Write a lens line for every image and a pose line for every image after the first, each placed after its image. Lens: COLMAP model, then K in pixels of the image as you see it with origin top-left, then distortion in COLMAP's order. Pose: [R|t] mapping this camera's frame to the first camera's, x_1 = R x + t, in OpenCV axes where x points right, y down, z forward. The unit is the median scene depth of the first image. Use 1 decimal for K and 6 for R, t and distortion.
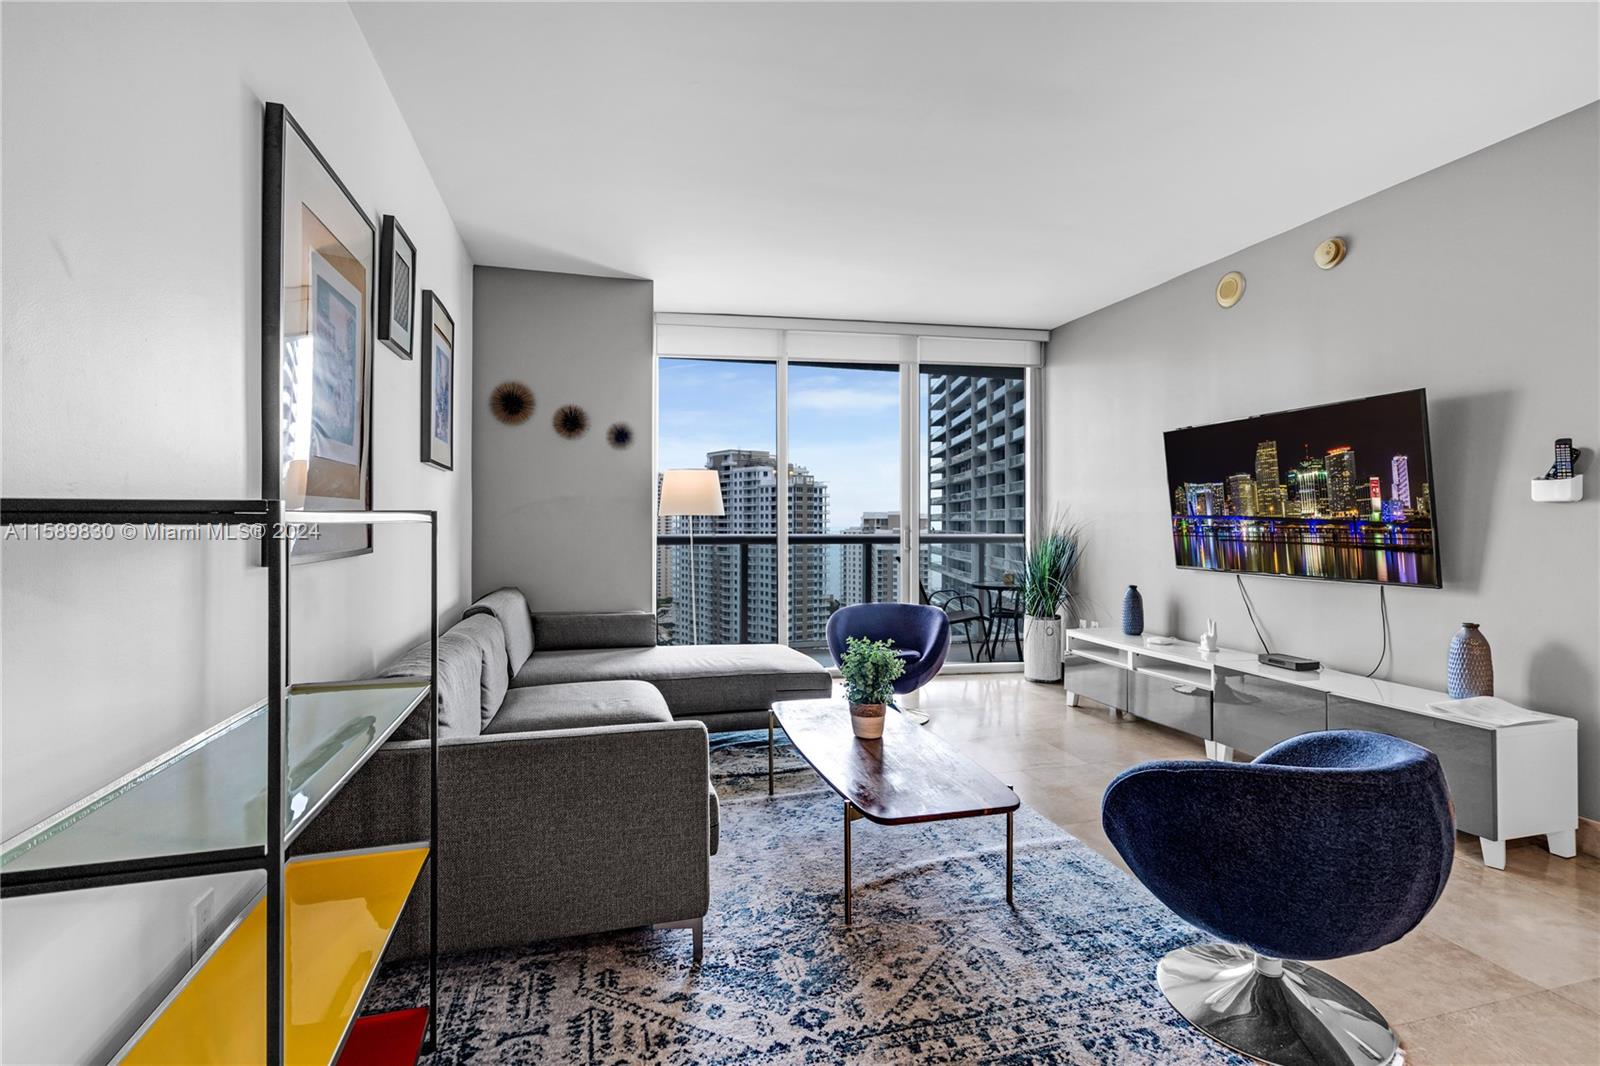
lens RADIAL K [[747.9, 0, 798.0], [0, 747.9, 516.9], [0, 0, 1]] dist [0.001333, 0.000115]
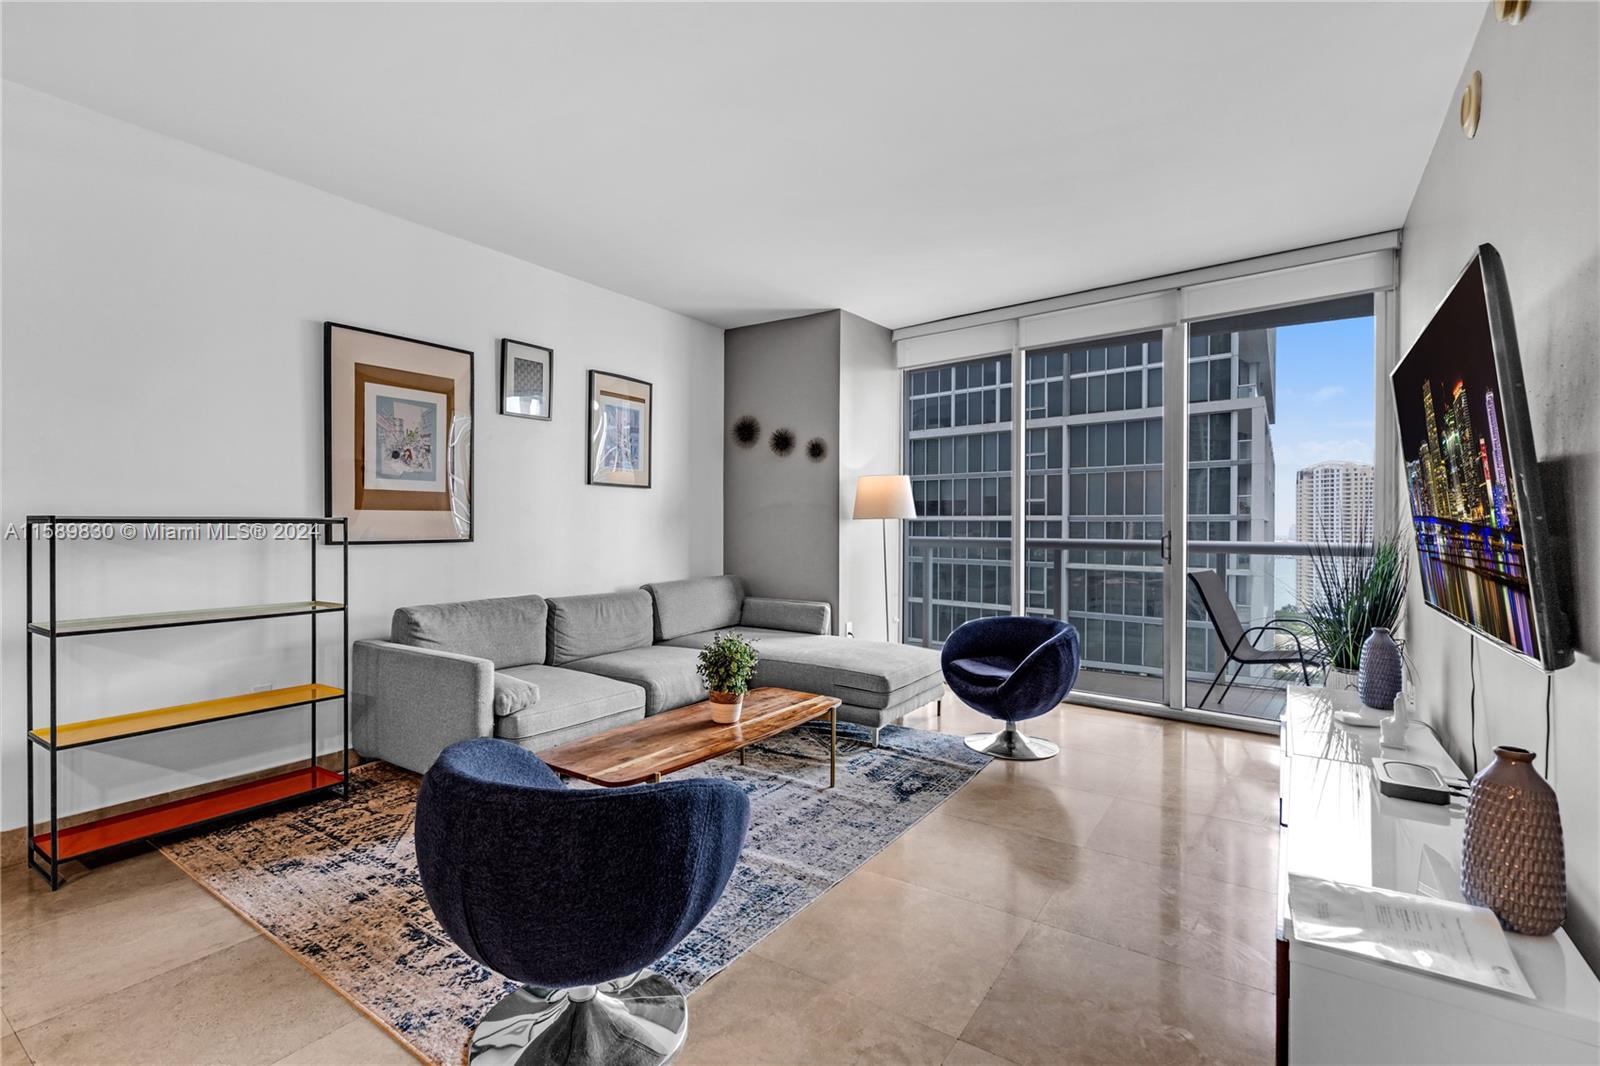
lens RADIAL K [[733.7, 0, 800.0], [0, 733.7, 533.0], [0, 0, 1]] dist [0.000383, -0.000025]
pose [[0.652747, 0.012167, -0.757478, 0.777904], [-0.001802, 0.999893, 0.014507, 0.003109], [0.757574, -0.008104, 0.652699, 0.311555]]
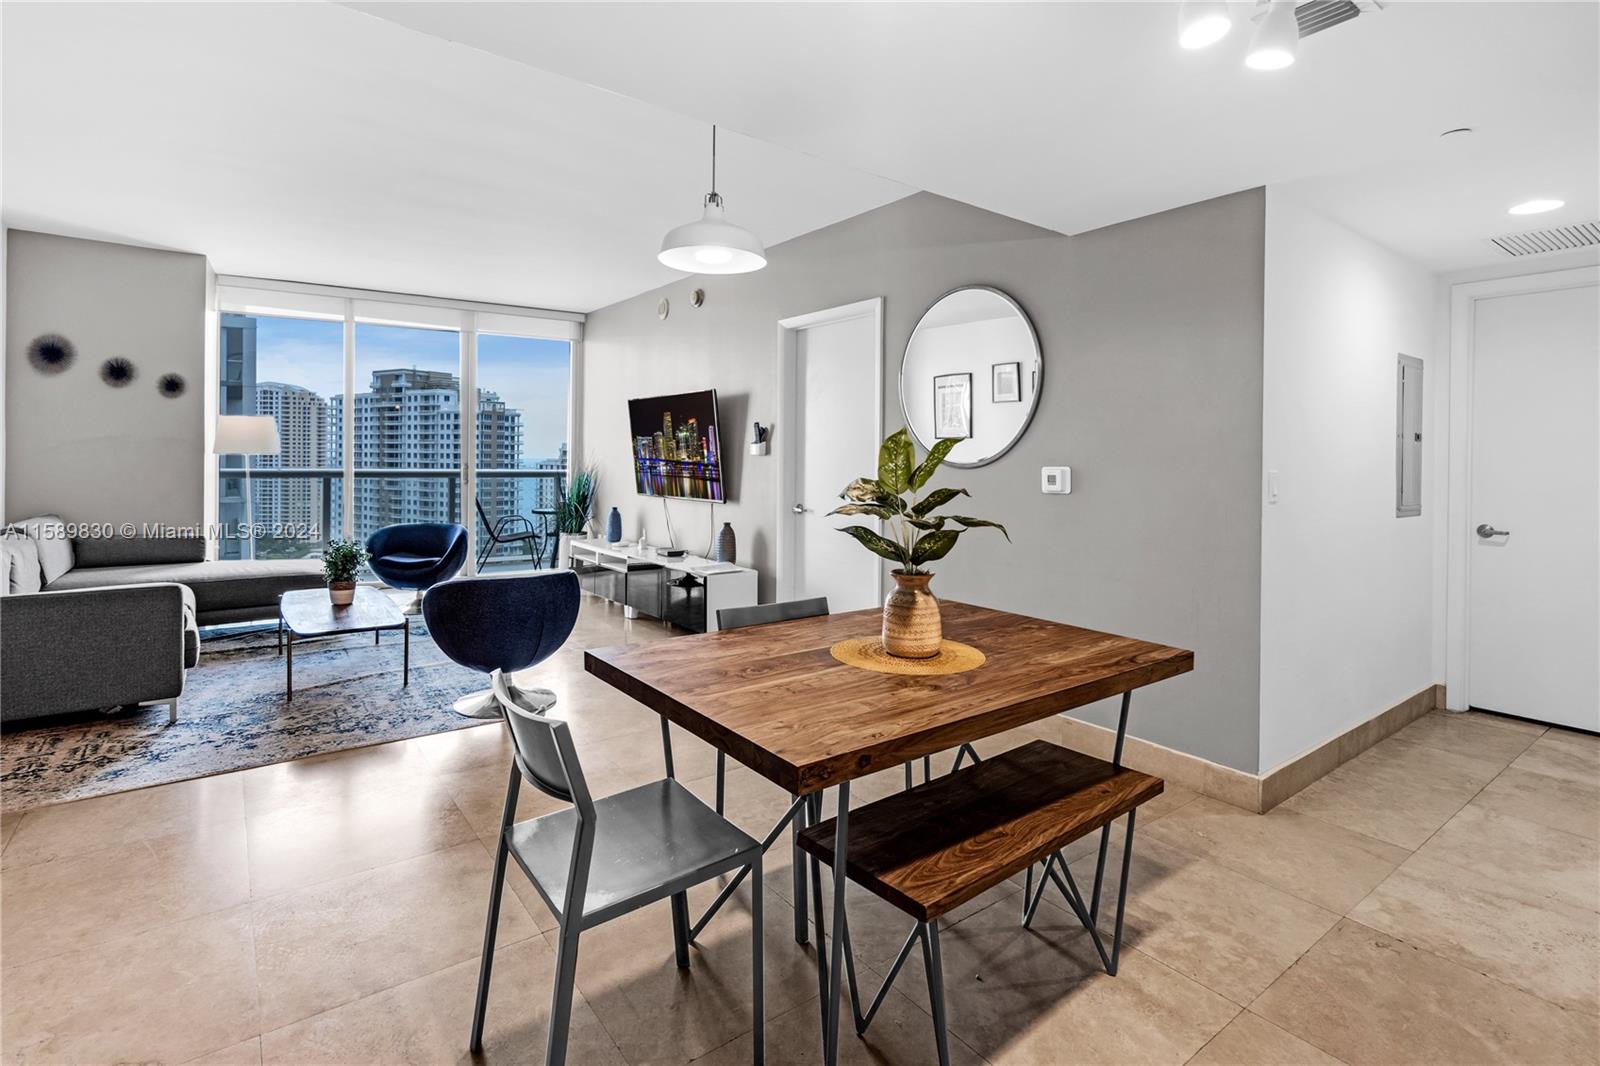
lens RADIAL K [[768.6, 0, 793.6], [0, 768.6, 454.3], [0, 0, 1]] dist [-0.001216, -0.000027]
pose [[0.926923, 0.010664, 0.375101, 0.282742], [-0.012824, 0.999912, 0.003263, -0.021811], [-0.375033, -0.007834, 0.926978, -0.629823]]
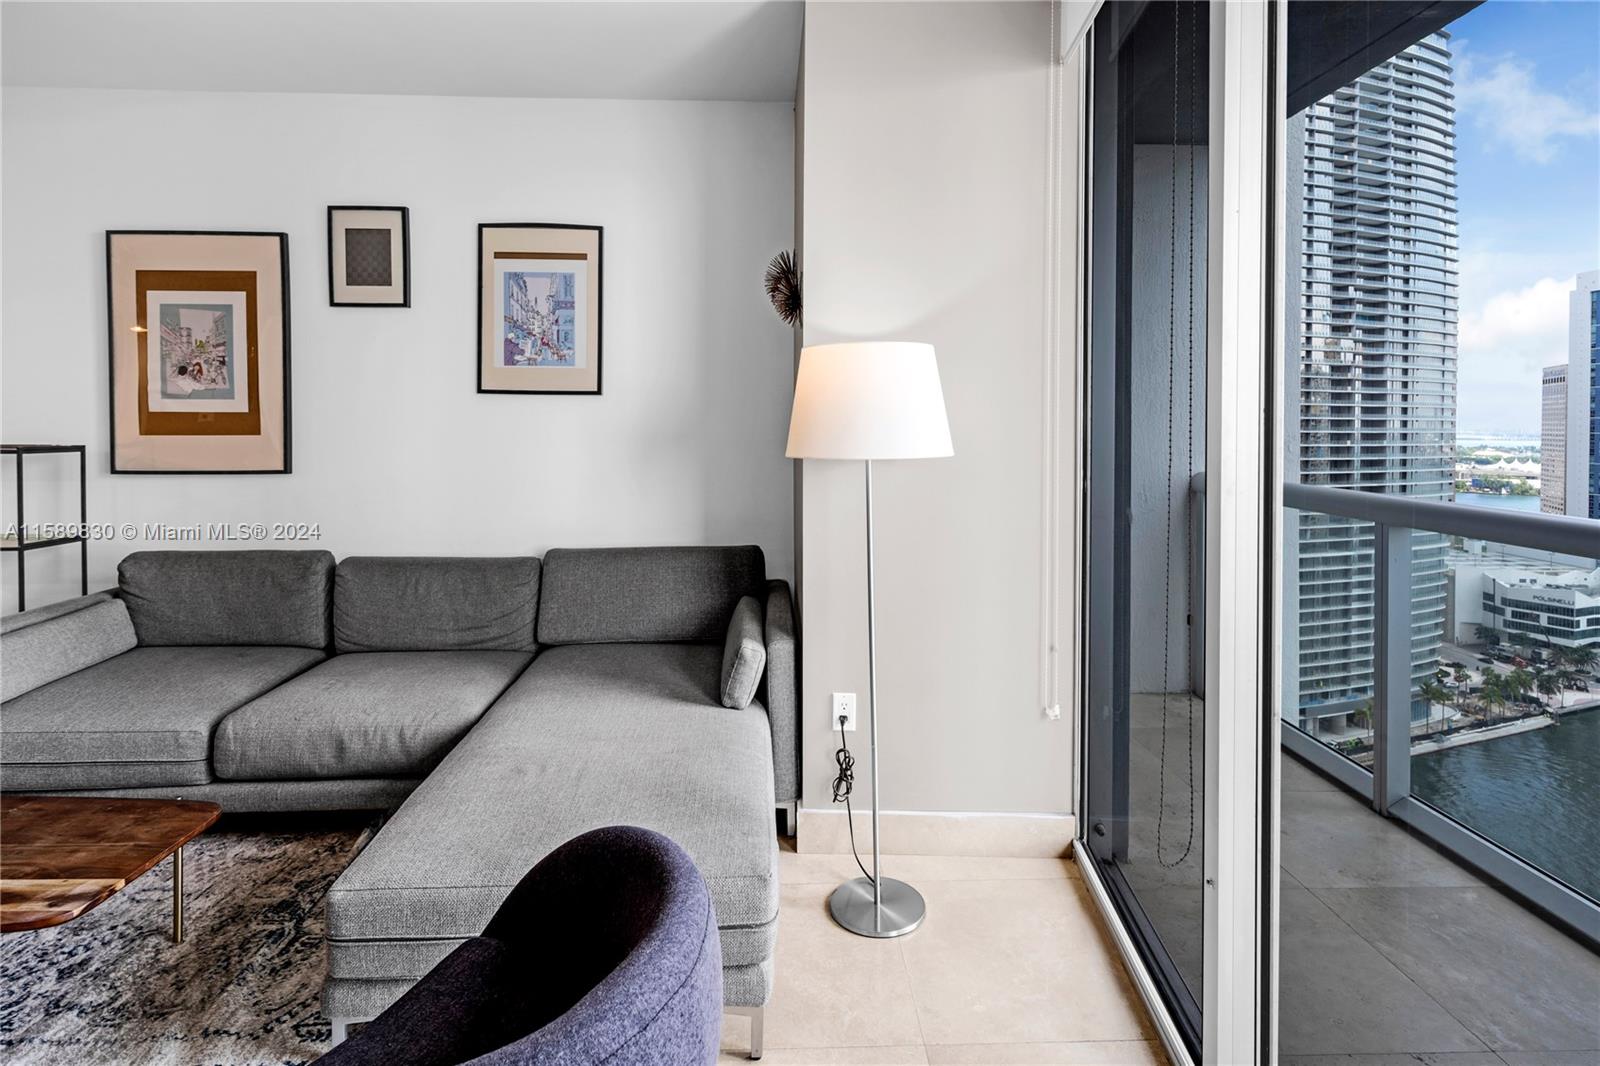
lens RADIAL K [[814.8, 0, 791.7], [0, 814.8, 429.4], [0, 0, 1]] dist [0.001712, -0.000443]
pose [[-0.232419, 0.011166, -0.972552, 0.422050], [-0.002790, 0.999922, 0.012147, -0.032513], [0.972612, 0.005536, -0.232370, 1.451276]]
